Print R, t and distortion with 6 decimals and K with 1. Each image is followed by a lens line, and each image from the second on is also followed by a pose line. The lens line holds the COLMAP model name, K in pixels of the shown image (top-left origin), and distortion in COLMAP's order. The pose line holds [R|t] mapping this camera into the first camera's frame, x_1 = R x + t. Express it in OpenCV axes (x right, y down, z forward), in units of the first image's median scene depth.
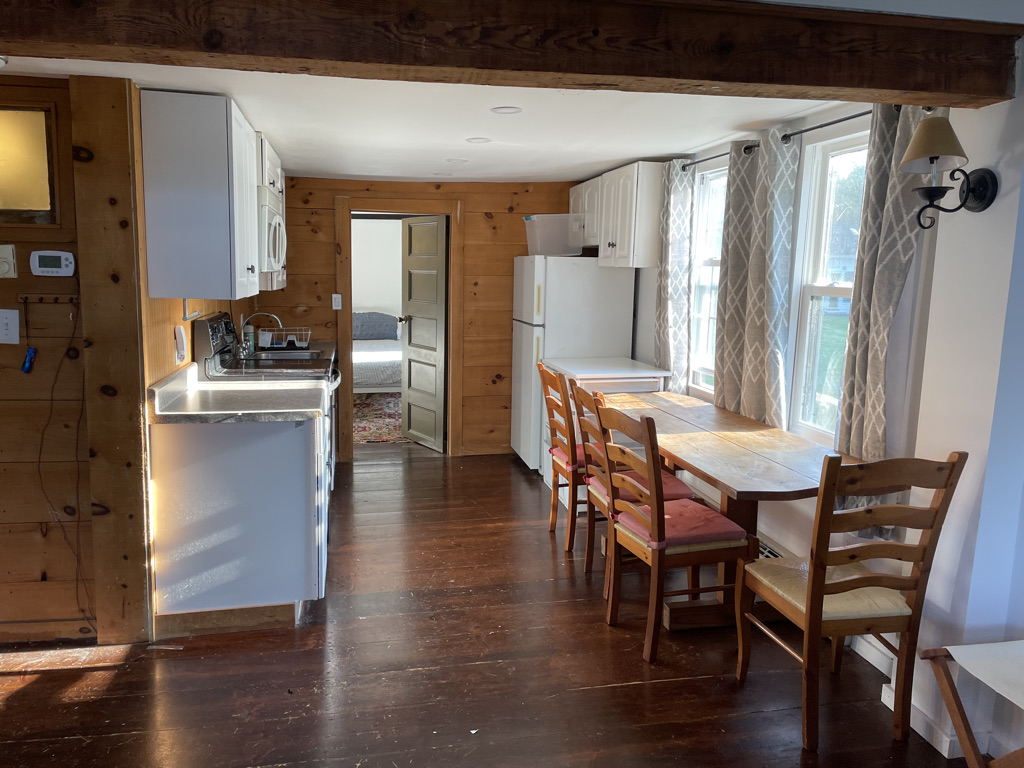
lens RADIAL K [[773.5, 0, 512.0], [0, 773.5, 384.0], [0, 0, 1]] dist [0.011024, 0.003909]
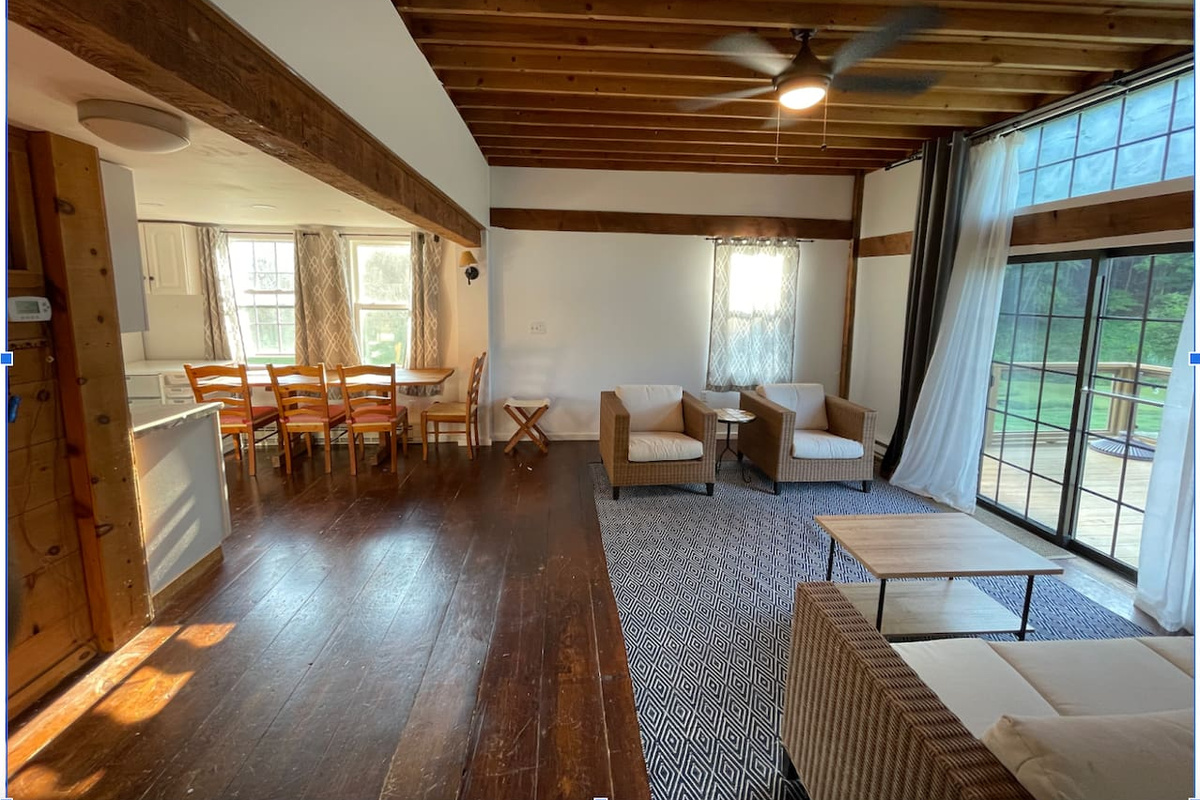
lens RADIAL K [[577.4, 0, 600.0], [0, 577.4, 400.0], [0, 0, 1]] dist [0.000258, 0.000156]
pose [[0.071801, -0.199445, 0.977275, -1.282215], [0.138570, 0.972297, 0.188248, -0.077101], [-0.987746, 0.121904, 0.097449, 0.201554]]
